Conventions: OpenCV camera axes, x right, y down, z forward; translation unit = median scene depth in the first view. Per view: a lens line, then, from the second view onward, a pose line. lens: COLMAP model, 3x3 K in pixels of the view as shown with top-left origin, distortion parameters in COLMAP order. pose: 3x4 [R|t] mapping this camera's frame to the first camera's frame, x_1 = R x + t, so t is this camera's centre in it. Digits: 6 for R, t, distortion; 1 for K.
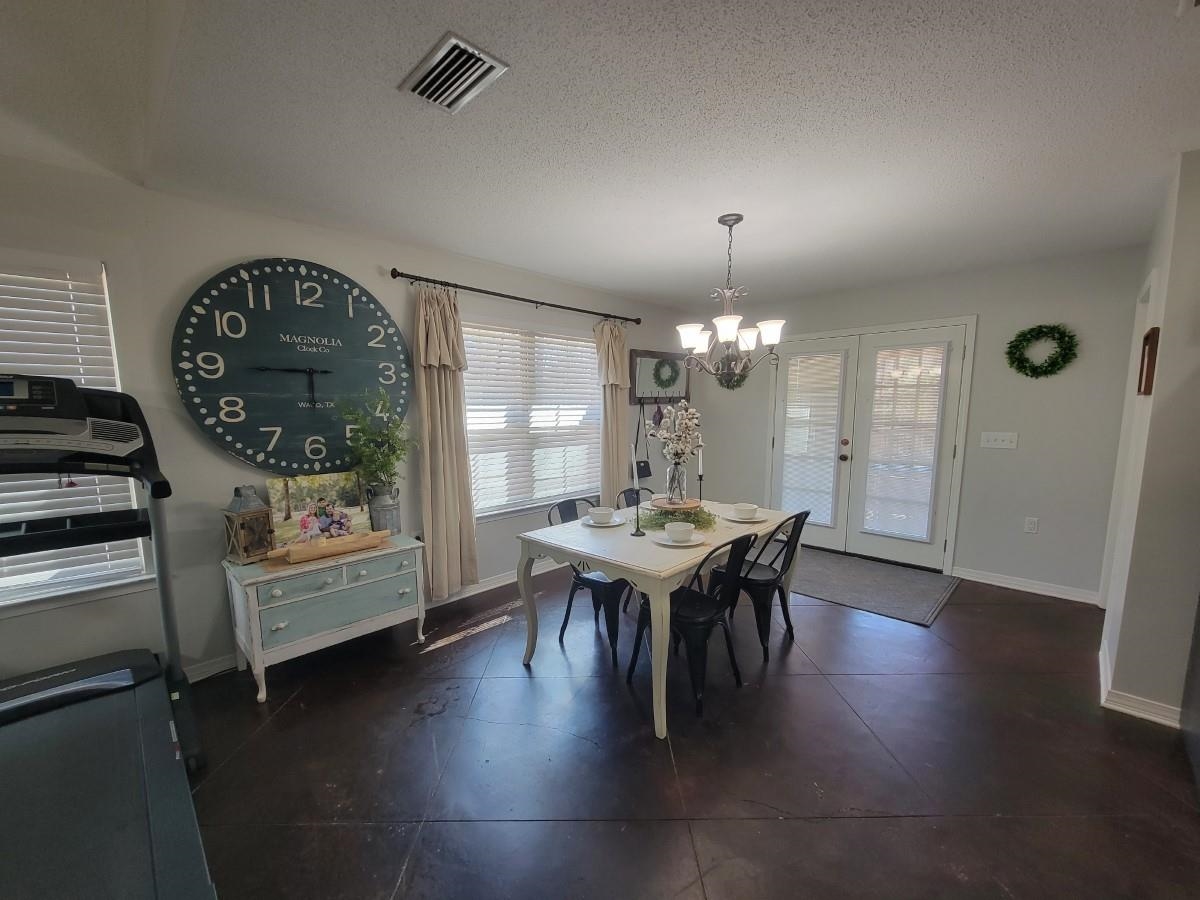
lens RADIAL K [[496.3, 0, 594.5], [0, 496.3, 470.9], [0, 0, 1]] dist [-0.001954, -0.000941]
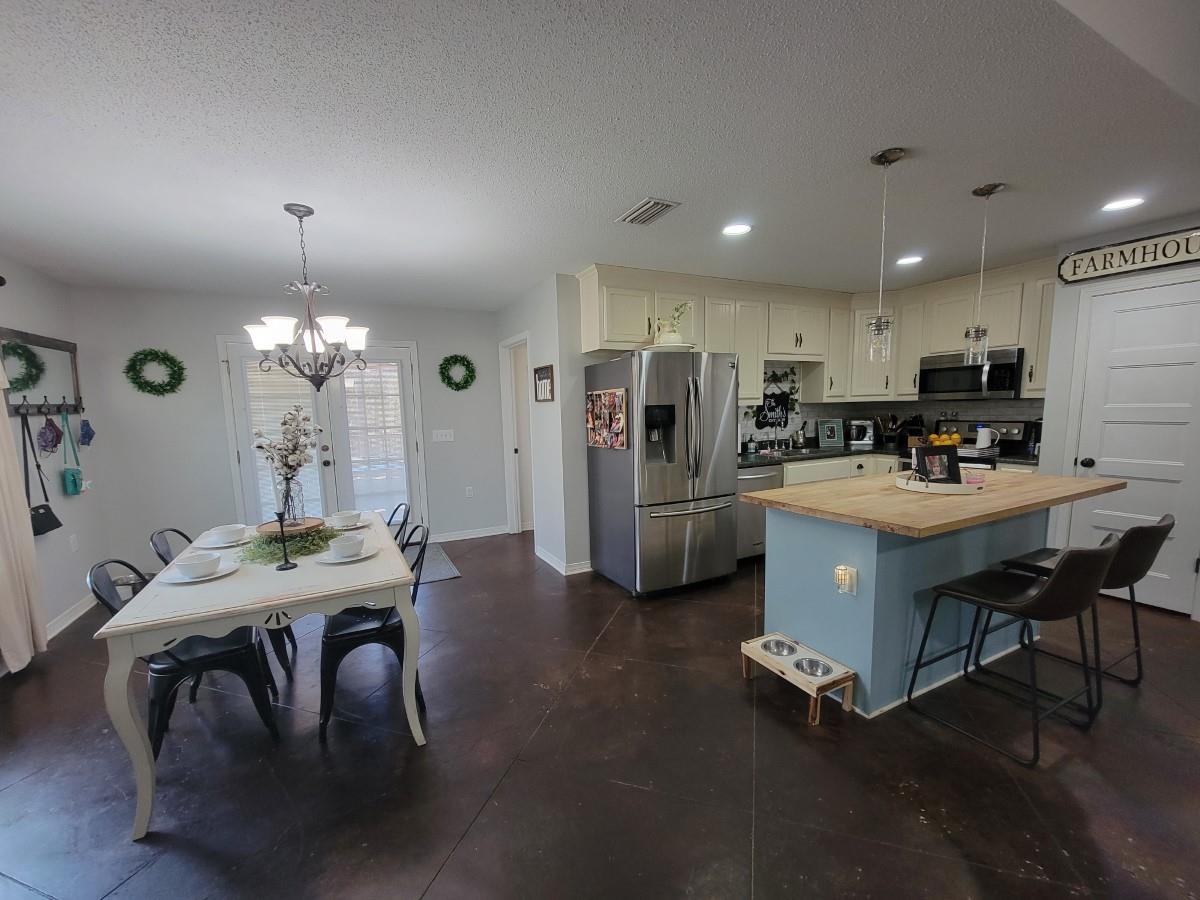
lens RADIAL K [[496.3, 0, 594.5], [0, 496.3, 470.9], [0, 0, 1]] dist [-0.001954, -0.000941]
pose [[0.303656, -0.122123, 0.944923, -0.384993], [0.146088, 0.985992, 0.080485, -0.015840], [-0.941516, 0.113603, 0.317243, 0.189654]]
